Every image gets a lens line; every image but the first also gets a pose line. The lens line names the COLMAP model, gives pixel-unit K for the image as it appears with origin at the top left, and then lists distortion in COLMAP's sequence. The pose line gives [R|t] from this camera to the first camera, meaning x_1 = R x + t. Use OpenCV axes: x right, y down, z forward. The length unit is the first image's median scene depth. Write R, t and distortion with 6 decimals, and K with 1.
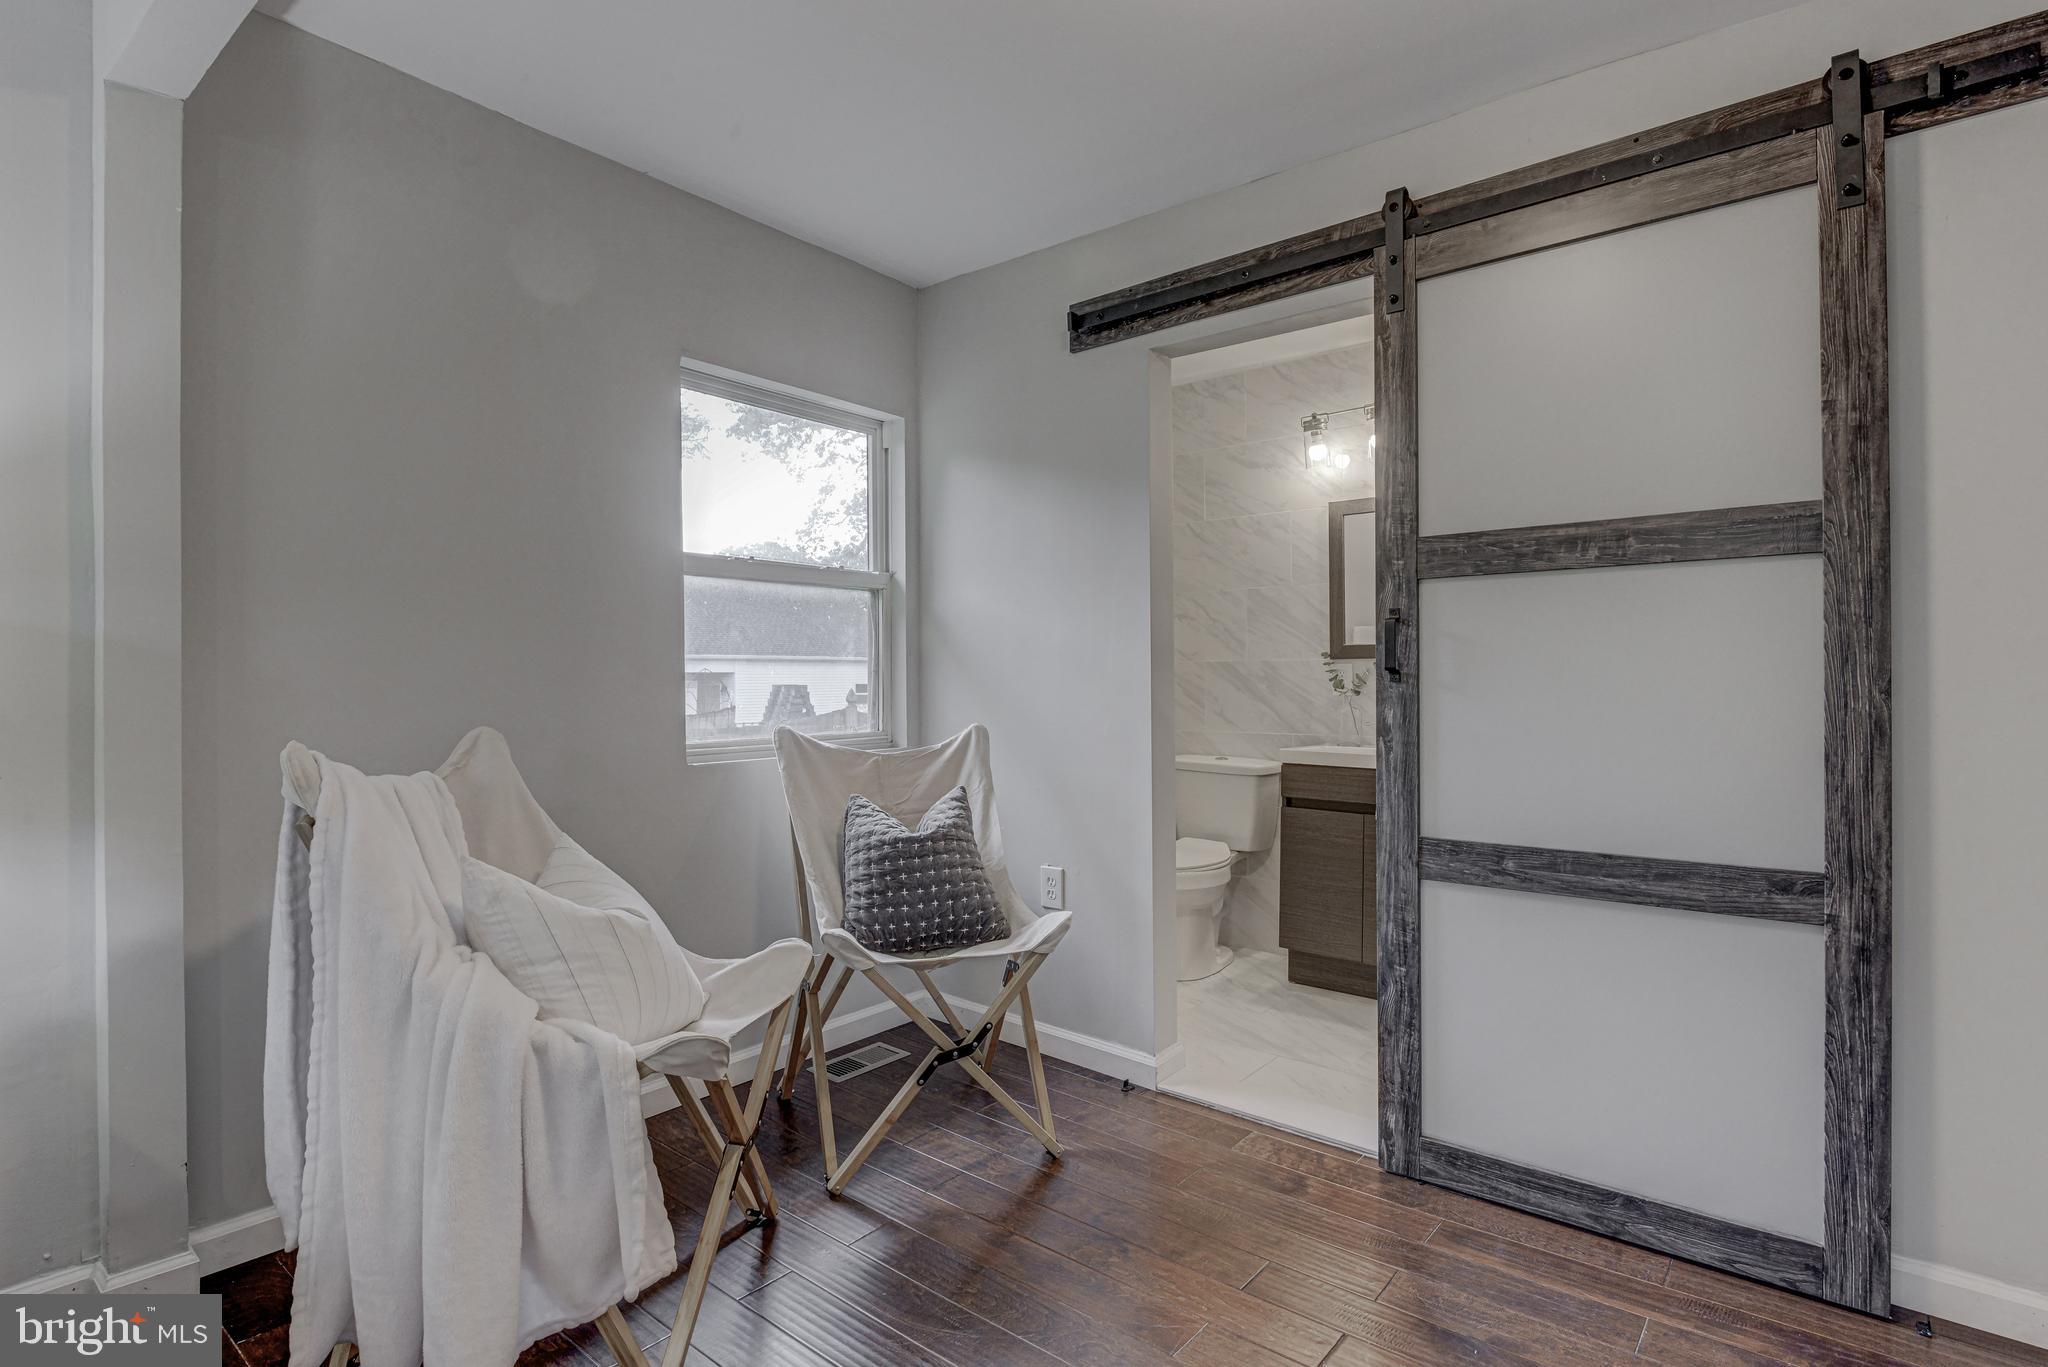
lens RADIAL K [[1055.5, 0, 981.4], [0, 1055.5, 680.9], [0, 0, 1]] dist [-0.008971, -0.002286]
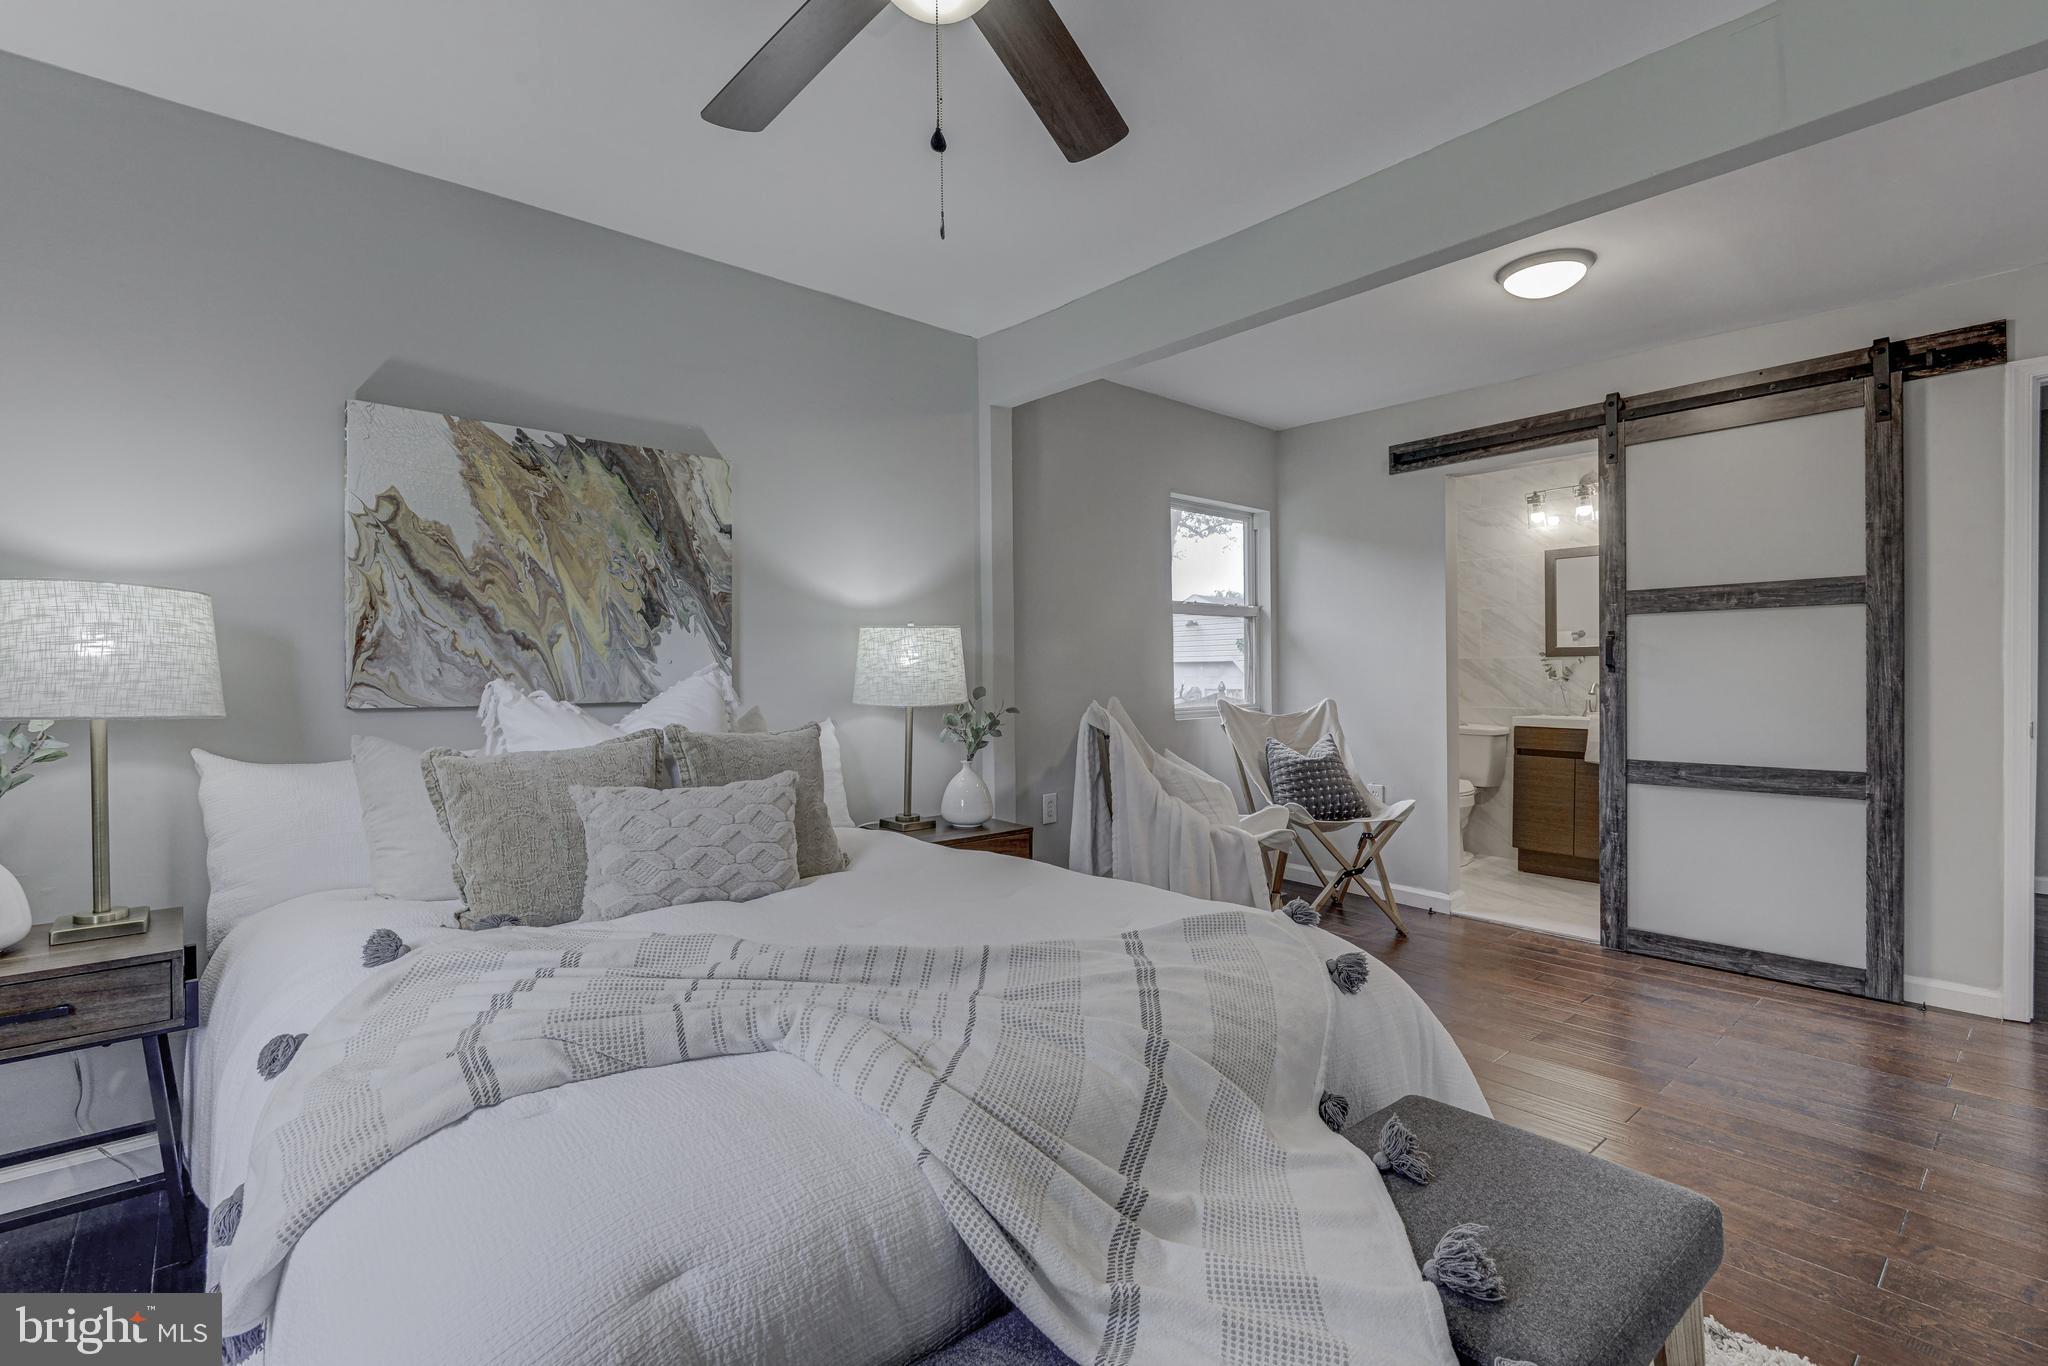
lens RADIAL K [[930.7, 0, 1006.7], [0, 930.7, 681.3], [0, 0, 1]] dist [0.003688, -0.005247]
pose [[0.987592, -0.002247, -0.157025, -0.308128], [0.003710, 0.999952, 0.009025, -0.001350], [0.156998, -0.009496, 0.987553, -0.596603]]
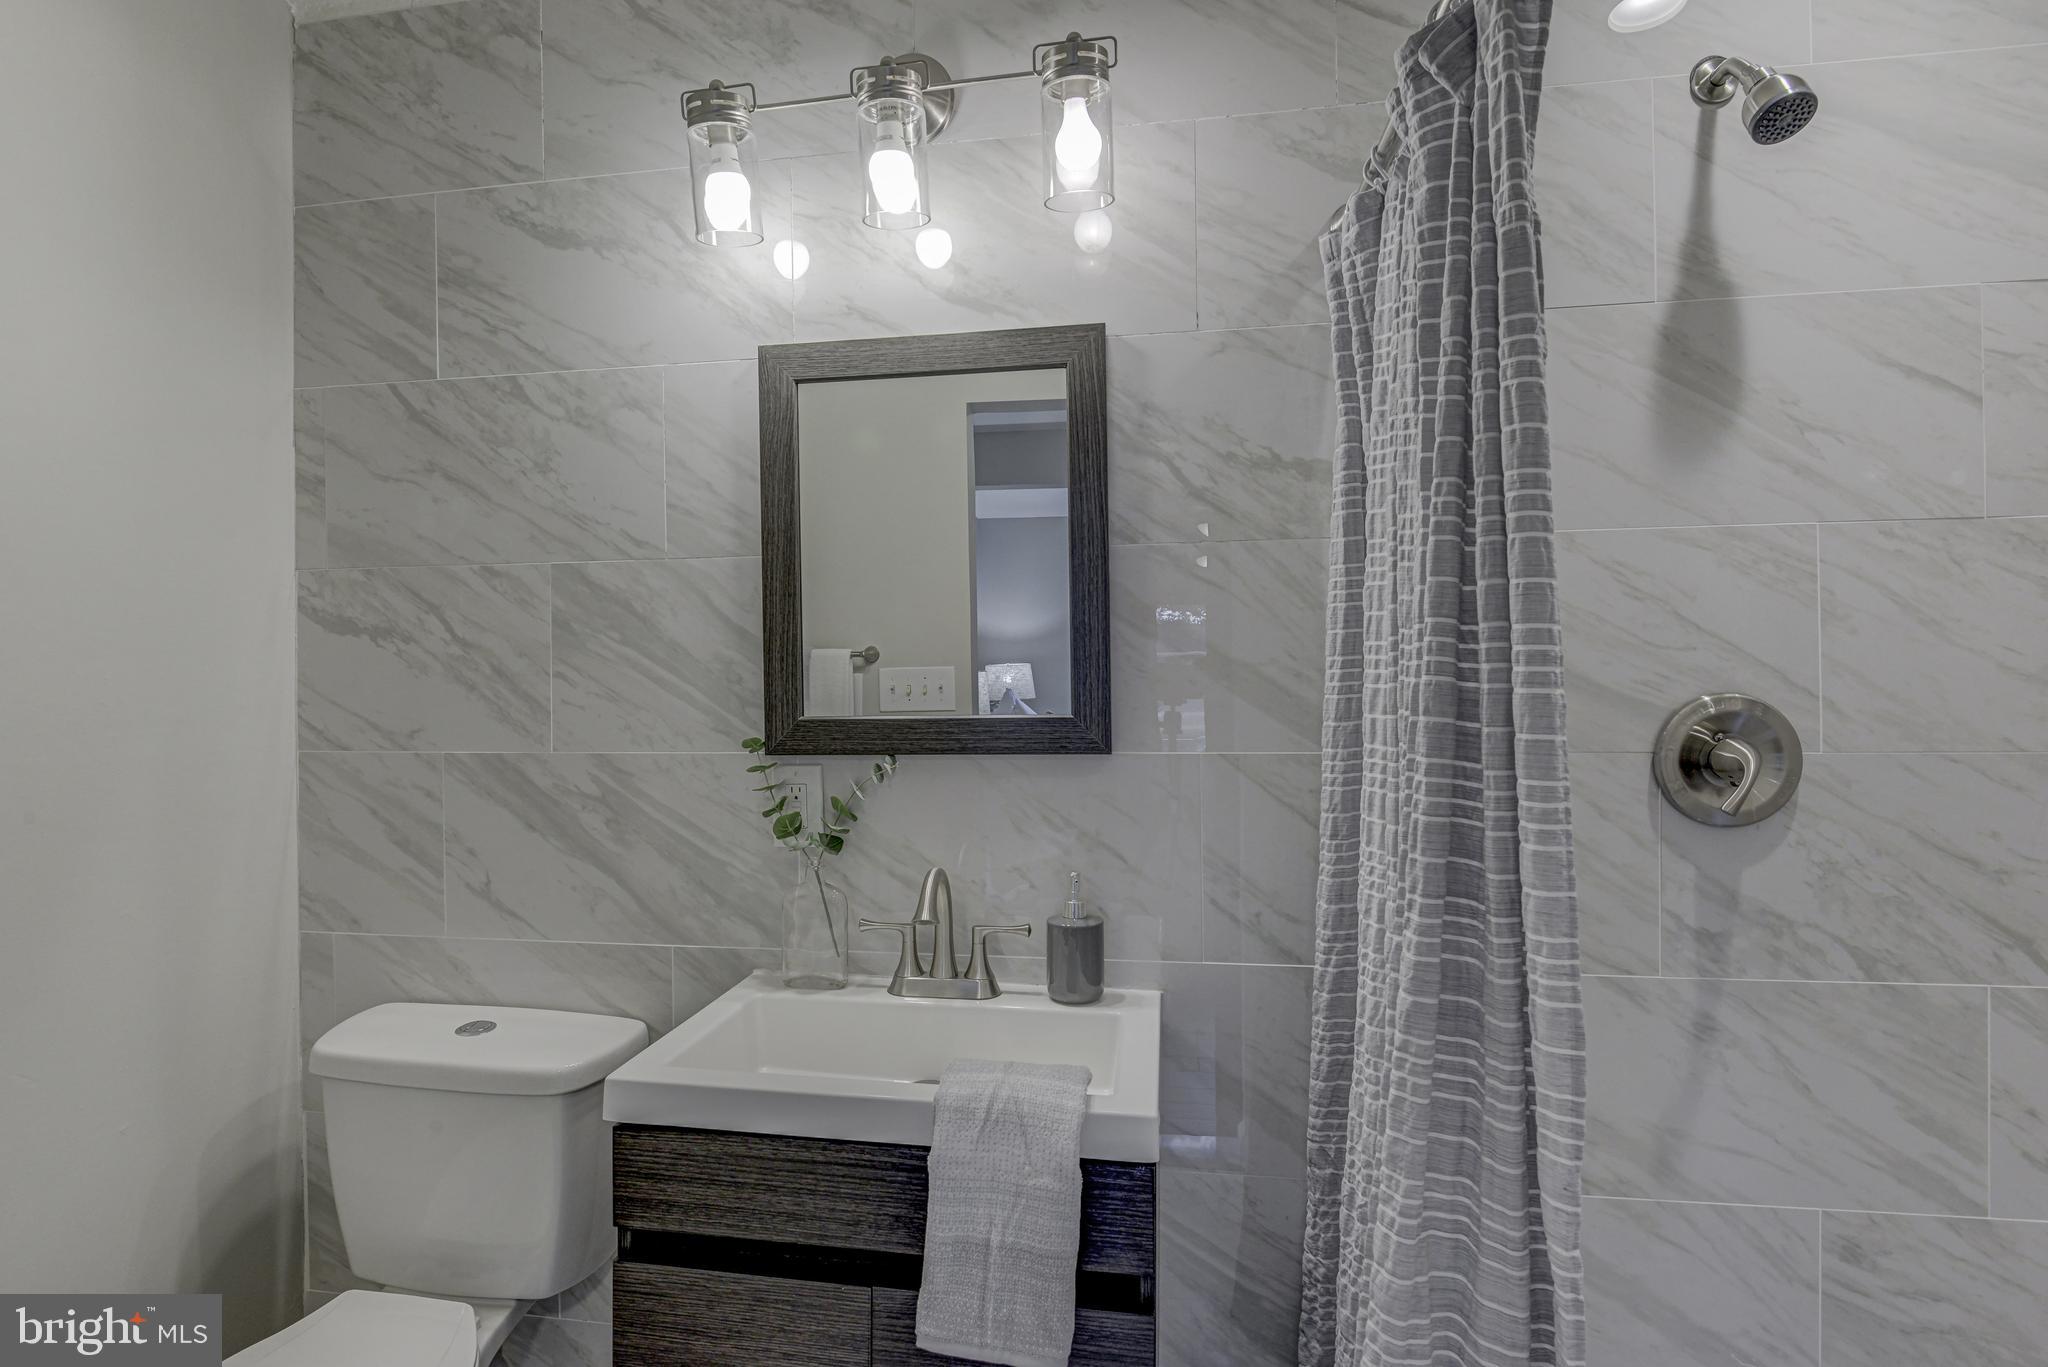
lens RADIAL K [[1055.5, 0, 1023.0], [0, 1055.5, 685.4], [0, 0, 1]] dist [-0.008971, -0.002286]
pose [[0.851714, -0.010691, 0.523898, 0.311622], [0.008022, 0.999941, 0.007363, -0.070994], [-0.523946, -0.002068, 0.851749, 0.927072]]
